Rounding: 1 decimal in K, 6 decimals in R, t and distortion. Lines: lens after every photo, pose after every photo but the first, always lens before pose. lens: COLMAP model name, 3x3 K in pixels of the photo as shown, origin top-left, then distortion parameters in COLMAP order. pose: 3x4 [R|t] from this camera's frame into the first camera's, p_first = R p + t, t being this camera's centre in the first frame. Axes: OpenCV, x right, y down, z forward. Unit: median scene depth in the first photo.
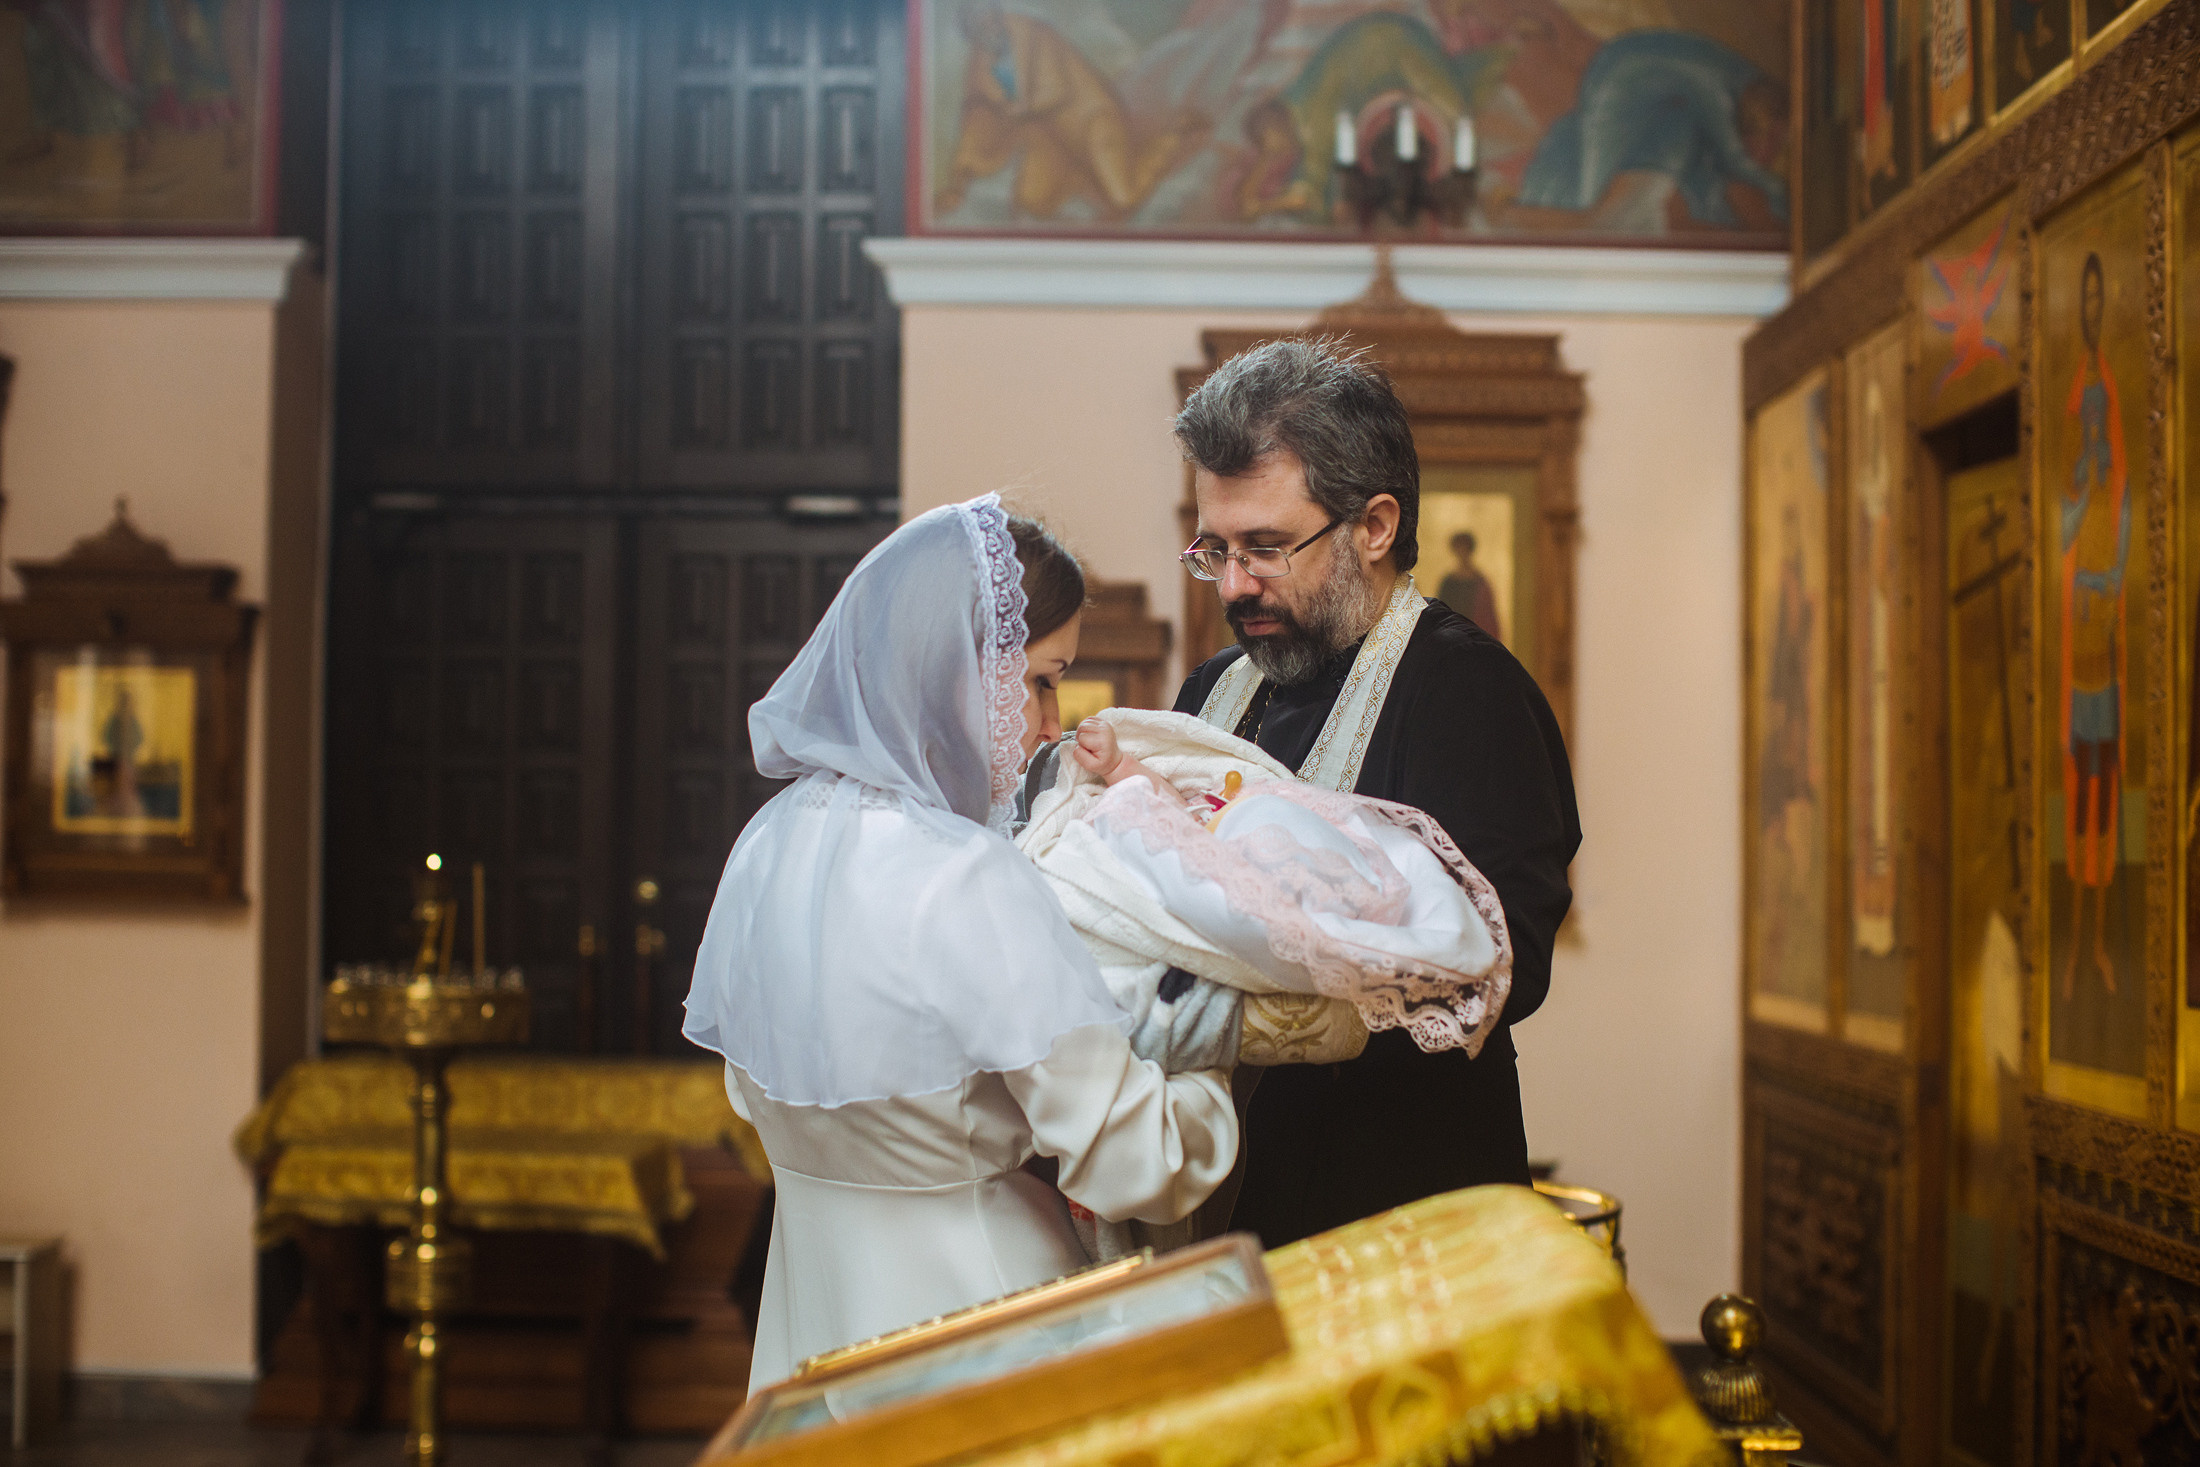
lens RADIAL K [[3245.4, 0, 1100.0], [0, 3245.4, 733.5], [0, 0, 1]] dist [-0.160535, 0.213543]
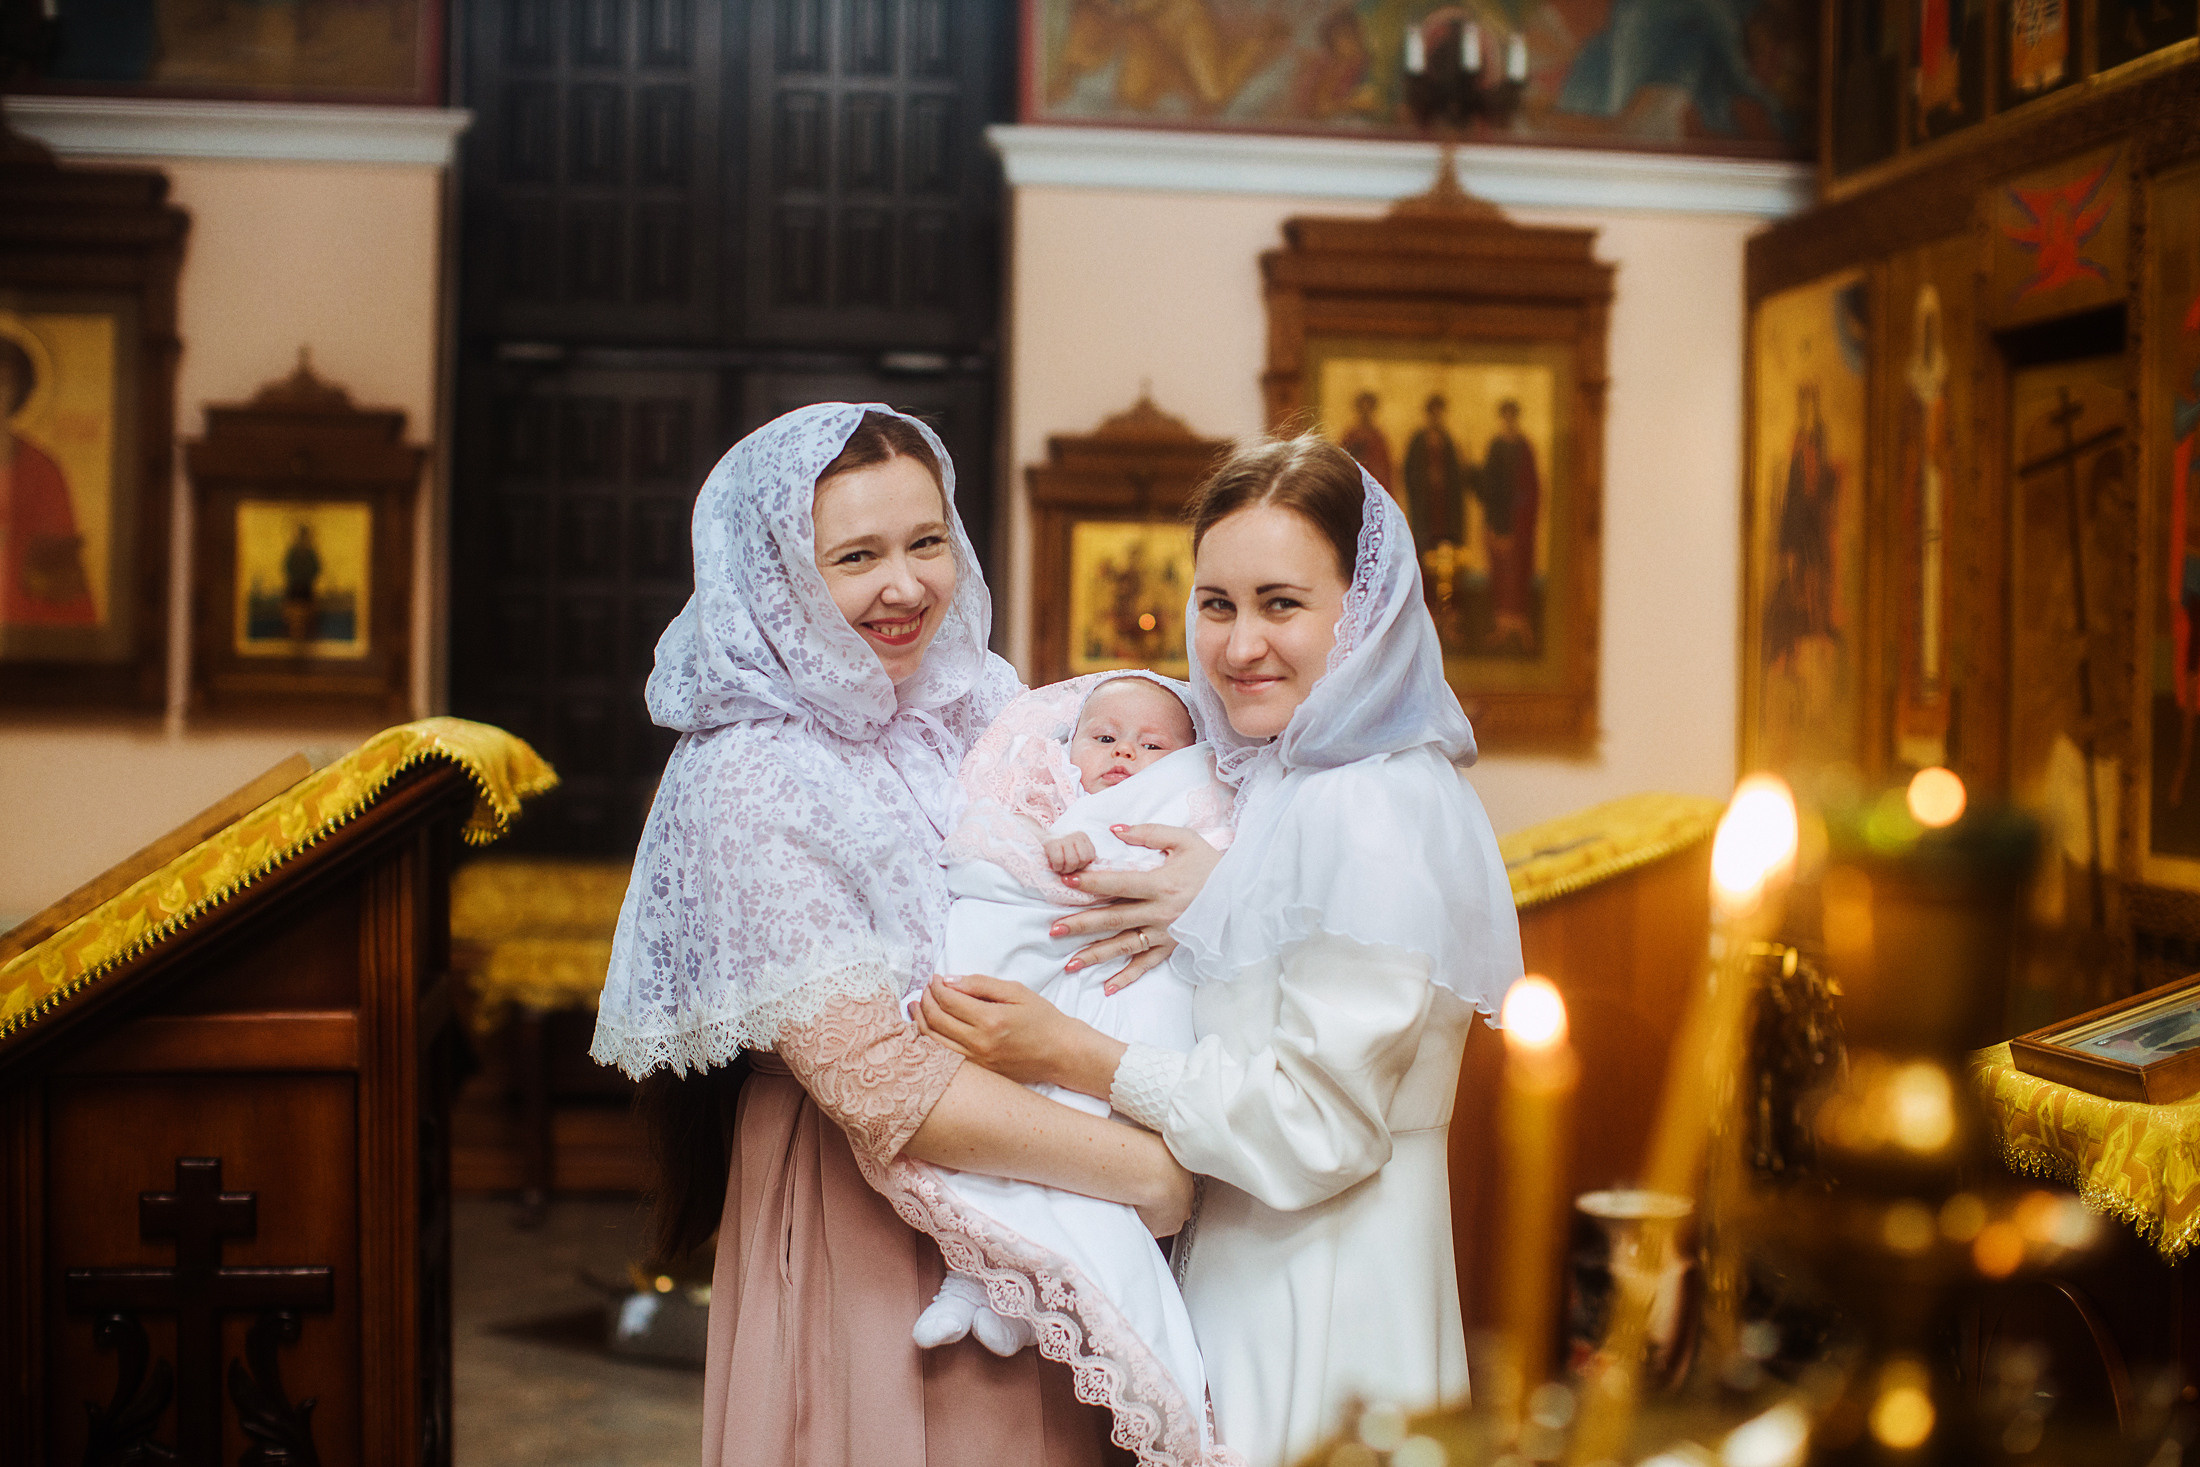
lens RADIAL K [[3203.2, 0, 1100.0], [0, 3203.2, 733.5], [0, 0, 1]] dist [-0.182361, 0.403478]
pose [[0.991079, 0.004148, 0.133213, -0.213165], [-0.011314, 0.998526, 0.053079, -0.003422], [-0.132797, -0.054113, 0.989665, -0.117035]]
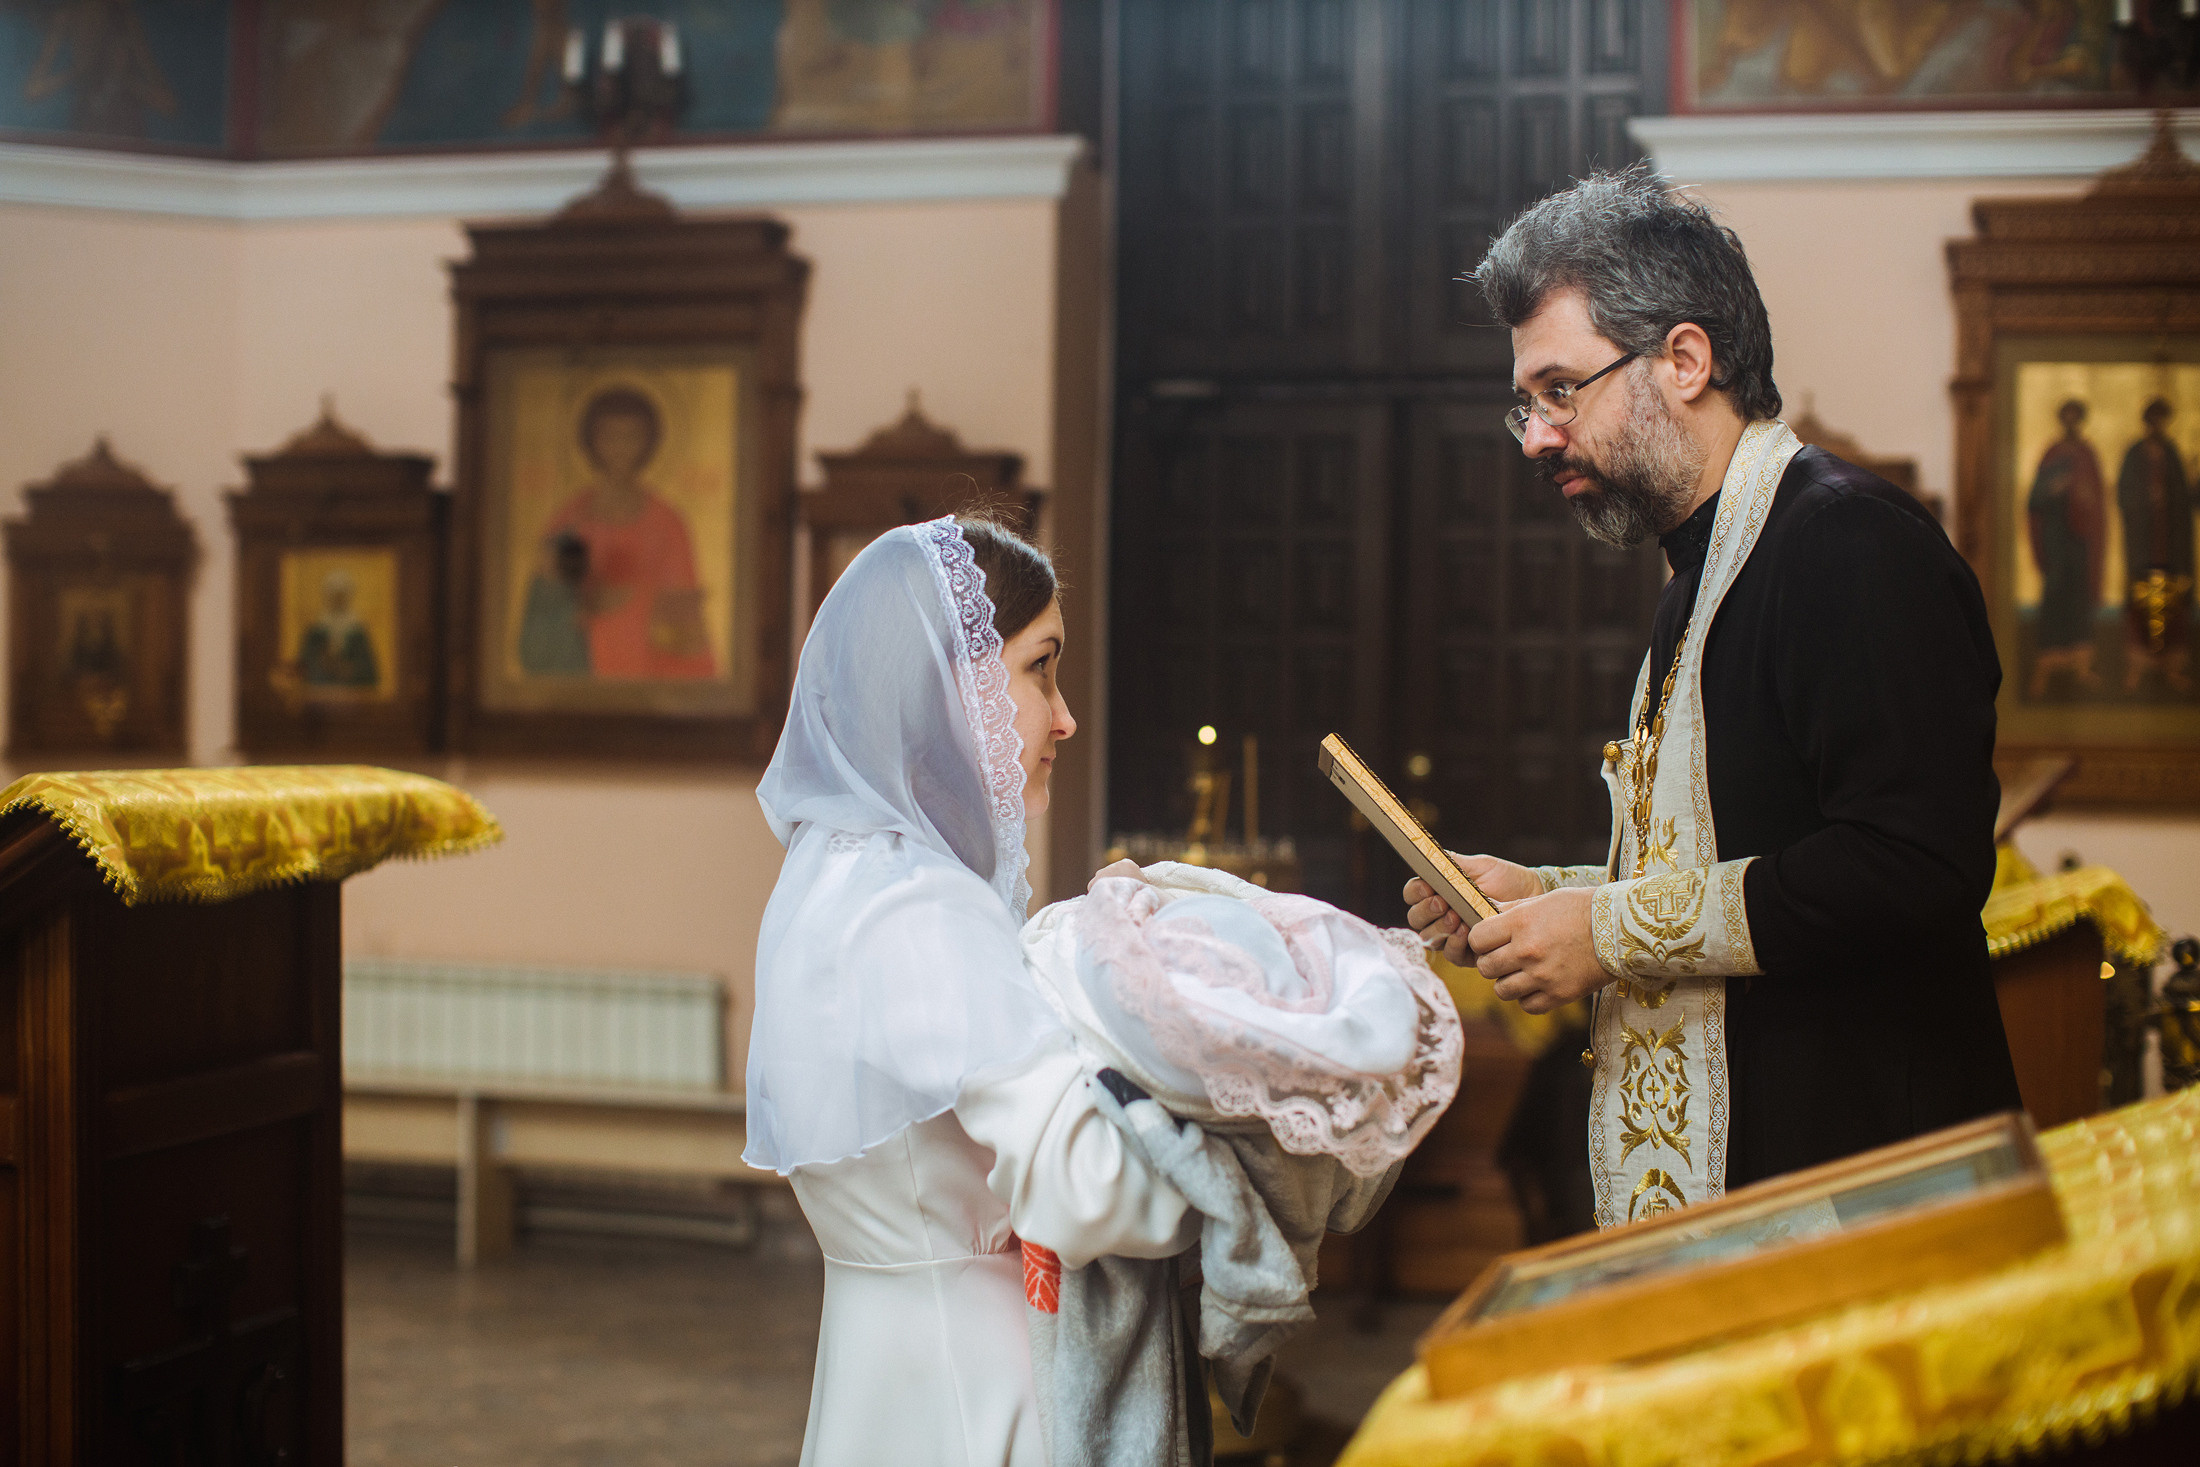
lens RADIAL K [[3203.2, 0, 1100.0], [0, 3203.2, 733.5], [0, 0, 1]] dist [-0.182361, 0.403478]
pose [[0.972021, 0.003564, -0.234866, -0.000532], [0.005579, 0.999252, 0.038255, -0.000909], [0.234827, -0.038495, 0.971275, -0.005384]]
